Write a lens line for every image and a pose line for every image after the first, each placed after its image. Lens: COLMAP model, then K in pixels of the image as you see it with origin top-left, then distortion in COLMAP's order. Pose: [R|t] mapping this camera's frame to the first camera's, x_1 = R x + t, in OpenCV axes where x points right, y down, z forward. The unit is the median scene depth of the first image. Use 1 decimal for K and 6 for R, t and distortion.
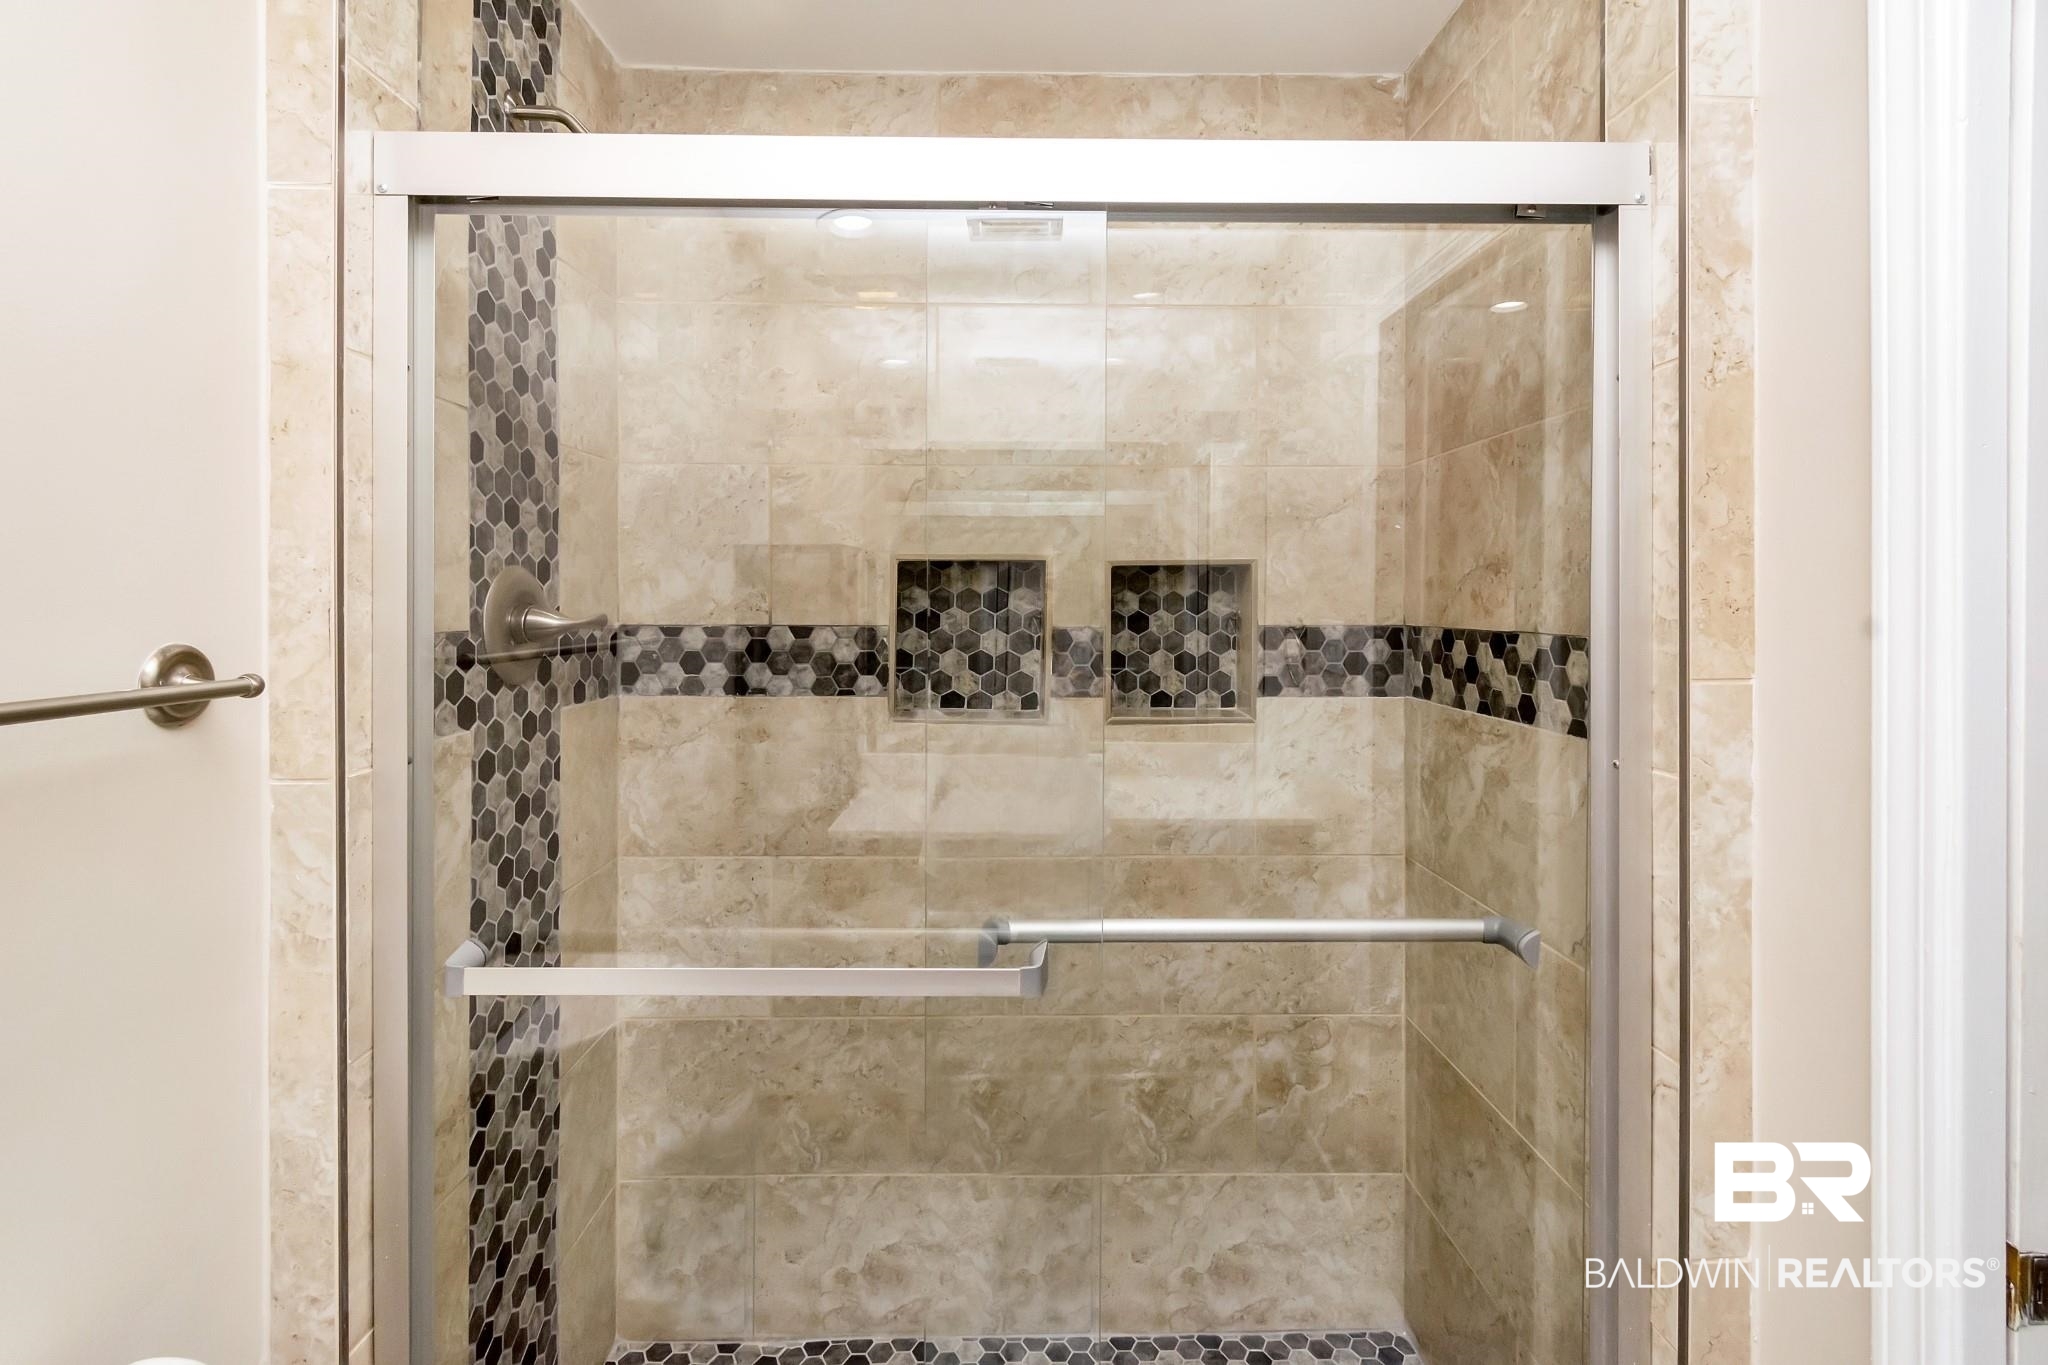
lens RADIAL K [[938.8, 0, 1008.7], [0, 938.8, 613.5], [0, 0, 1]] dist [0.011285, -0.003511]
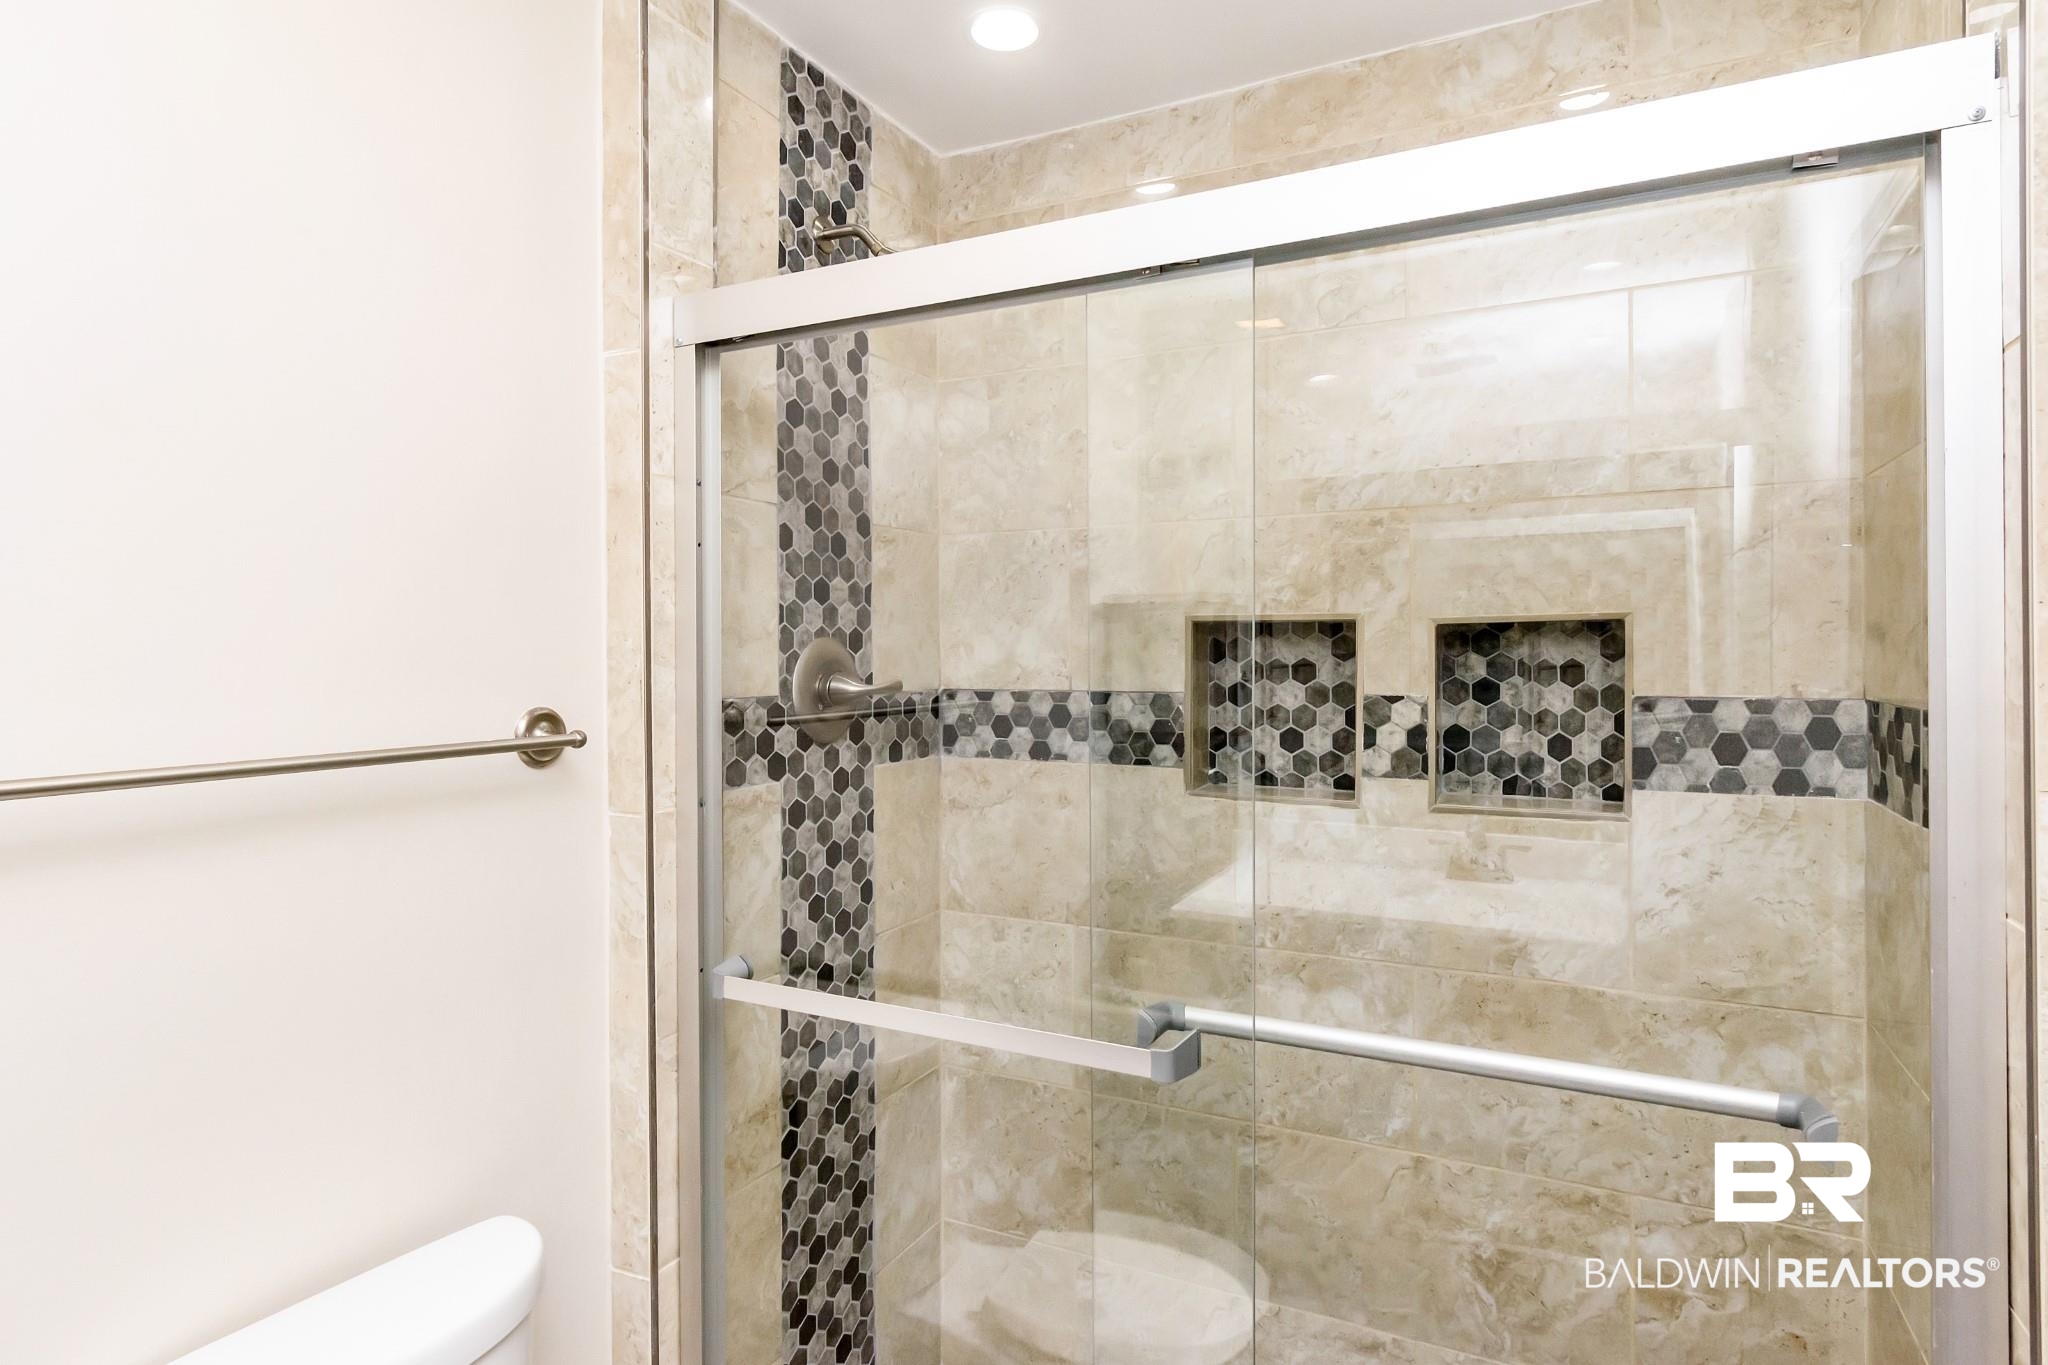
lens RADIAL K [[1092.6, 0, 1023.6], [0, 1092.6, 671.6], [0, 0, 1]] dist [0.012623, -0.002453]
pose [[0.888049, 0.001451, -0.459747, 0.237794], [0.000321, 0.999993, 0.003776, -0.012297], [0.459750, -0.003501, 0.888042, -0.042985]]
